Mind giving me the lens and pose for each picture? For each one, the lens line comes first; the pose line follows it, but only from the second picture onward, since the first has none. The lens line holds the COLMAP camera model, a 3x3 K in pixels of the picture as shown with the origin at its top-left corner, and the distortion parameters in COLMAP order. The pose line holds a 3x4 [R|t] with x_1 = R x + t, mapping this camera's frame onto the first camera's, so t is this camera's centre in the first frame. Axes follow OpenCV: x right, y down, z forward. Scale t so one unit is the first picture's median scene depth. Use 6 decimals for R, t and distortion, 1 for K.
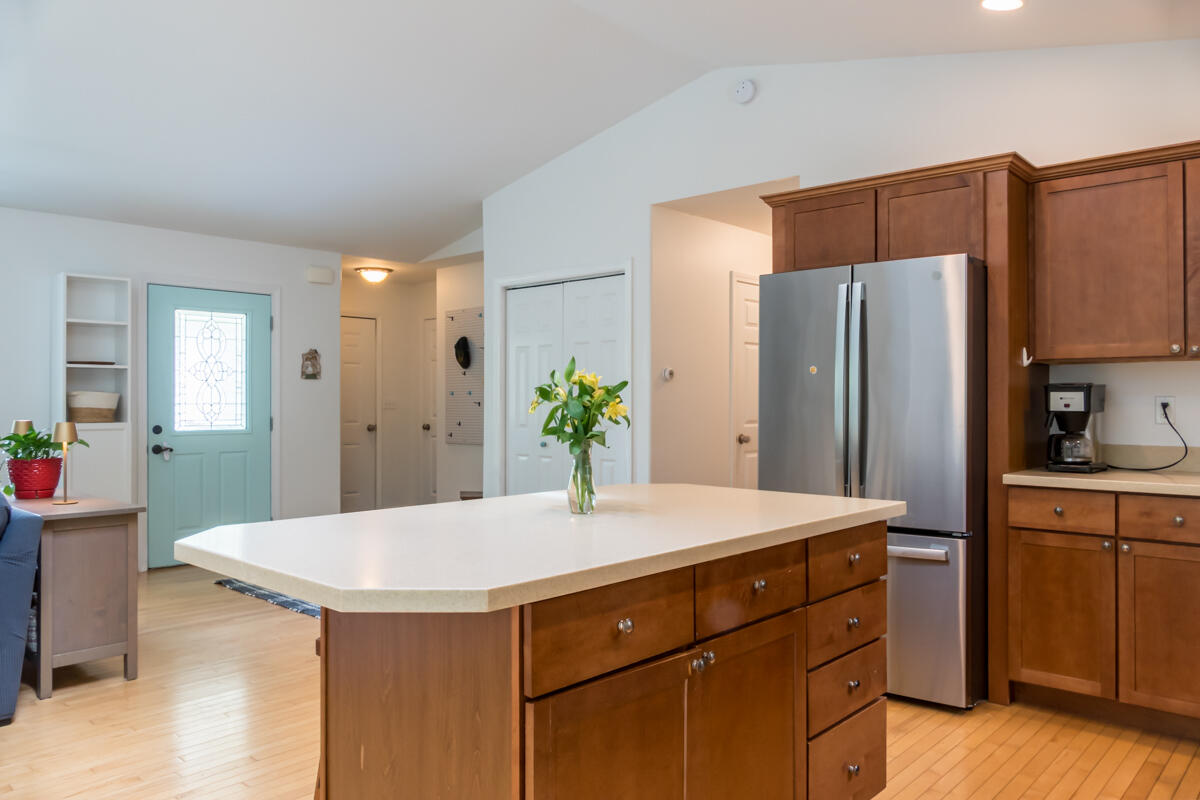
lens RADIAL K [[861.7, 0, 598.9], [0, 861.7, 398.8], [0, 0, 1]] dist [-0.007463, -0.003257]
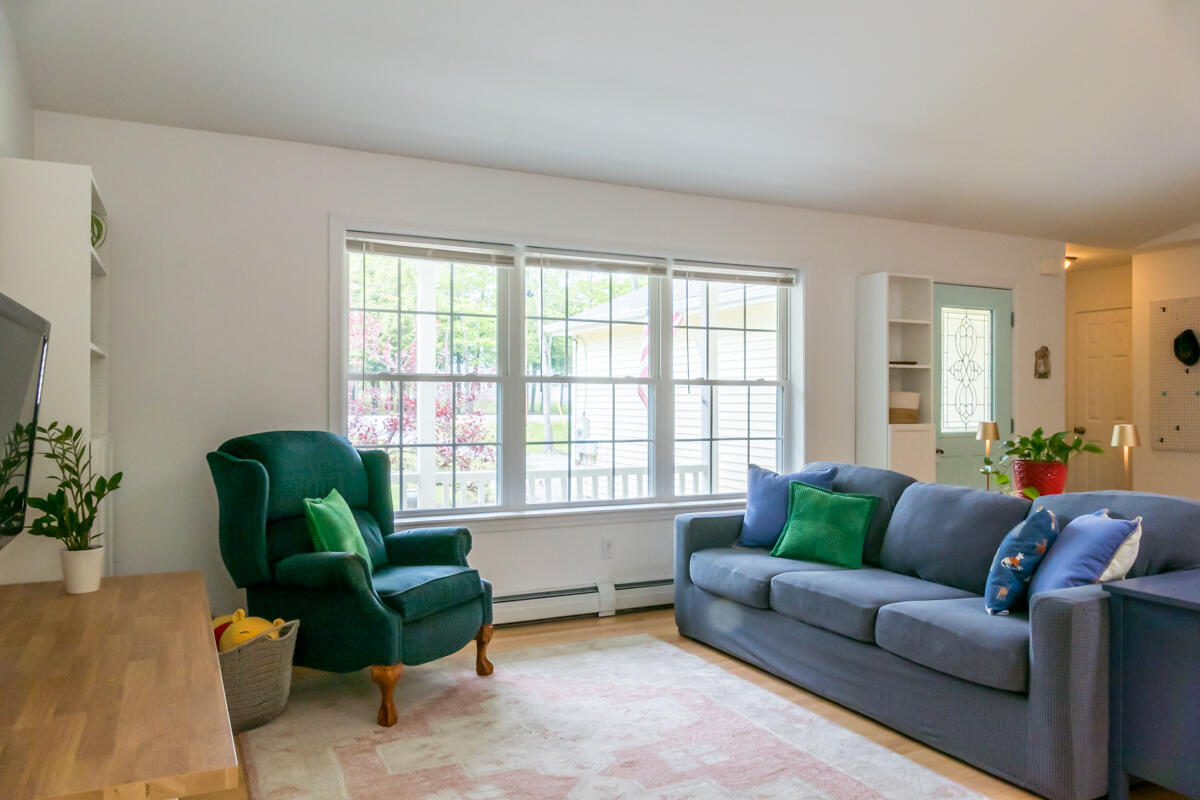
lens RADIAL K [[861.7, 0, 601.4], [0, 861.7, 398.7], [0, 0, 1]] dist [-0.007463, -0.003257]
pose [[0.935067, 0.003881, -0.354451, -0.450412], [-0.003076, 0.999991, 0.002834, -0.002049], [0.354459, -0.001560, 0.935070, -0.037804]]
